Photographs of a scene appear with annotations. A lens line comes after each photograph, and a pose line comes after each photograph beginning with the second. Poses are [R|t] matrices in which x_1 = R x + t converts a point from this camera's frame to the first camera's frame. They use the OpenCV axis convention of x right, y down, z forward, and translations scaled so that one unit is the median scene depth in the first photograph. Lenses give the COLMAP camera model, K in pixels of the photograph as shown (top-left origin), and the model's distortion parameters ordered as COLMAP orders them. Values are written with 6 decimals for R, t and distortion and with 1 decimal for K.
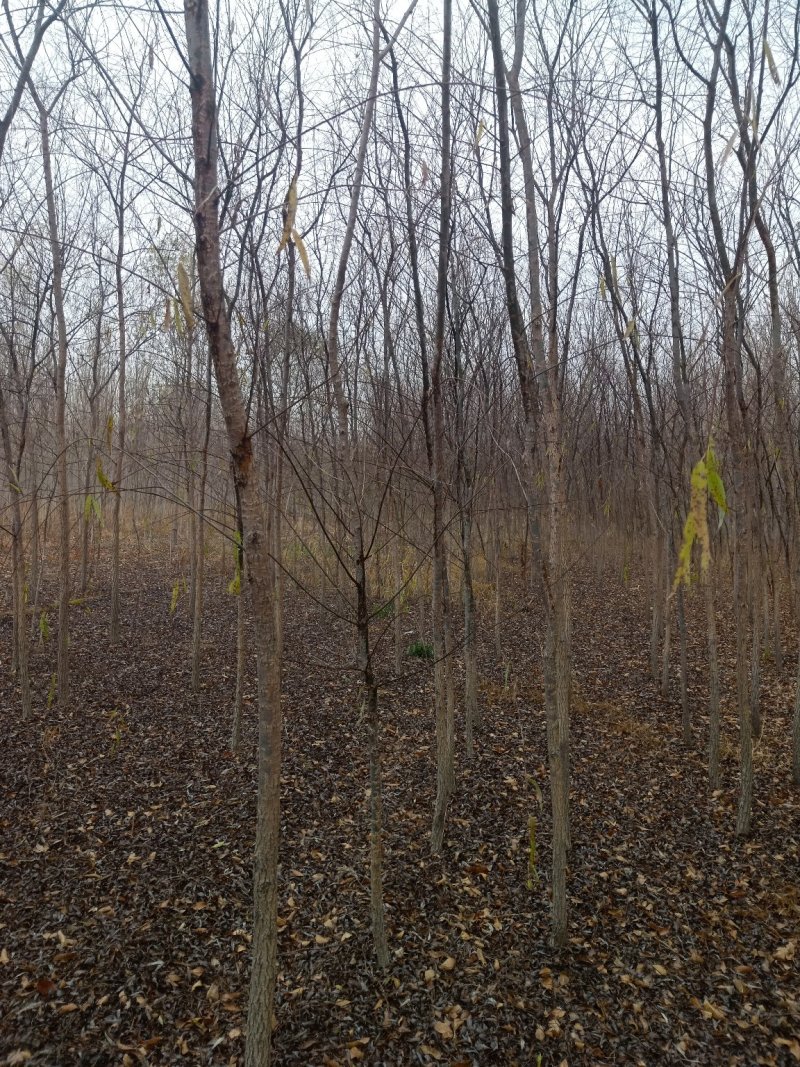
lens RADIAL K [[805.6, 0, 400.0], [0, 805.6, 533.5], [0, 0, 1]] dist [0.064268, -0.040940]
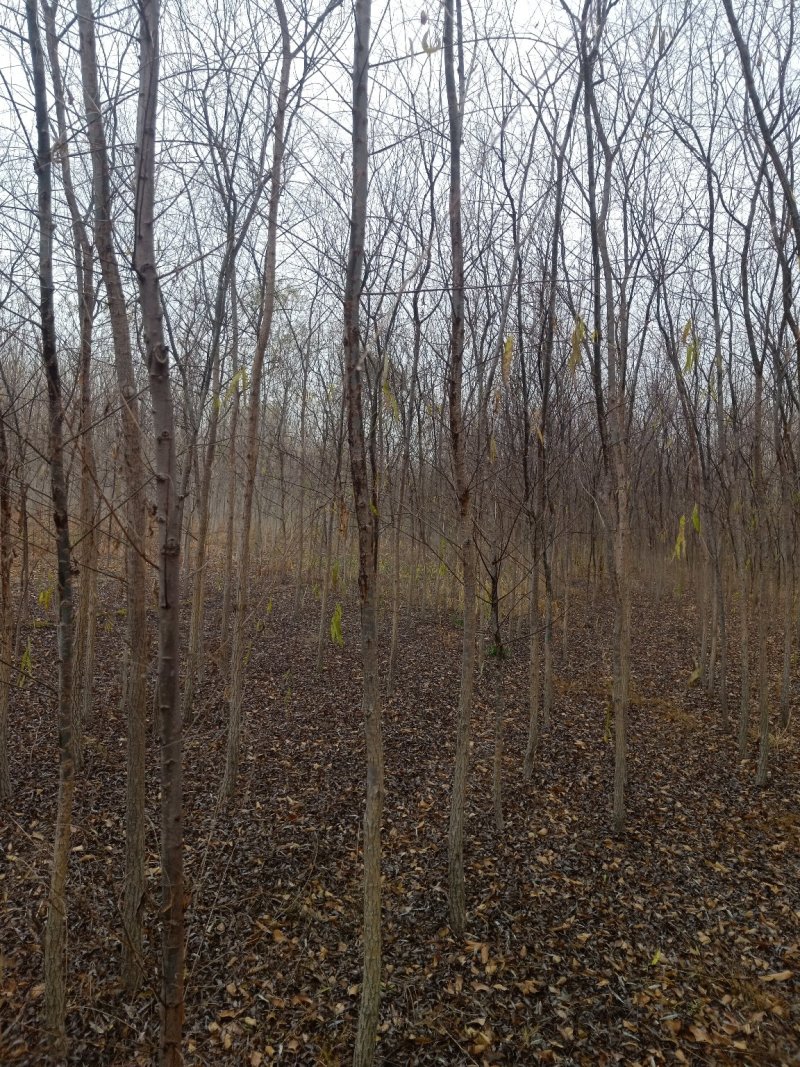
lens RADIAL K [[789.6, 0, 400.0], [0, 789.6, 533.5], [0, 0, 1]] dist [0.052015, -0.001944]
pose [[0.996570, 0.034007, -0.075445, -0.088115], [-0.035995, 0.999036, -0.025144, 0.016985], [0.074517, 0.027773, 0.996833, -0.396213]]
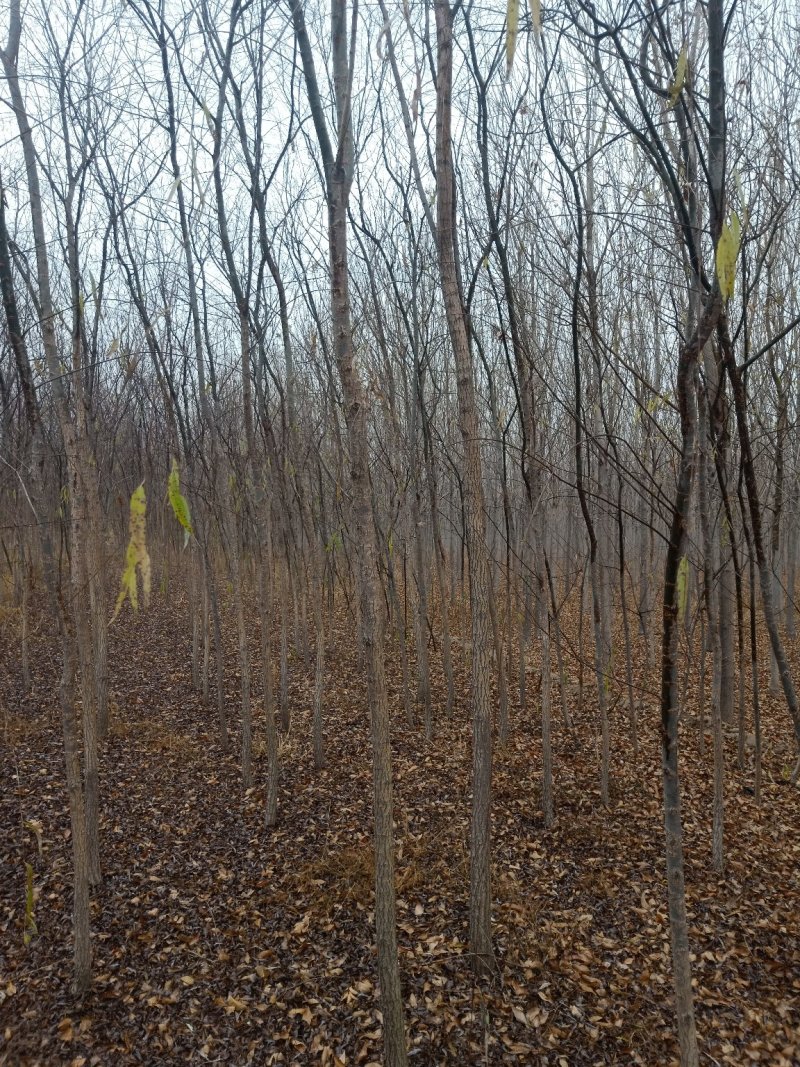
lens RADIAL K [[805.6, 0, 400.0], [0, 805.6, 533.5], [0, 0, 1]] dist [0.064268, -0.040940]
pose [[0.854978, -0.023567, 0.518128, 0.024261], [0.031764, 0.999471, -0.006954, -0.002499], [-0.517690, 0.022404, 0.855275, -0.009176]]
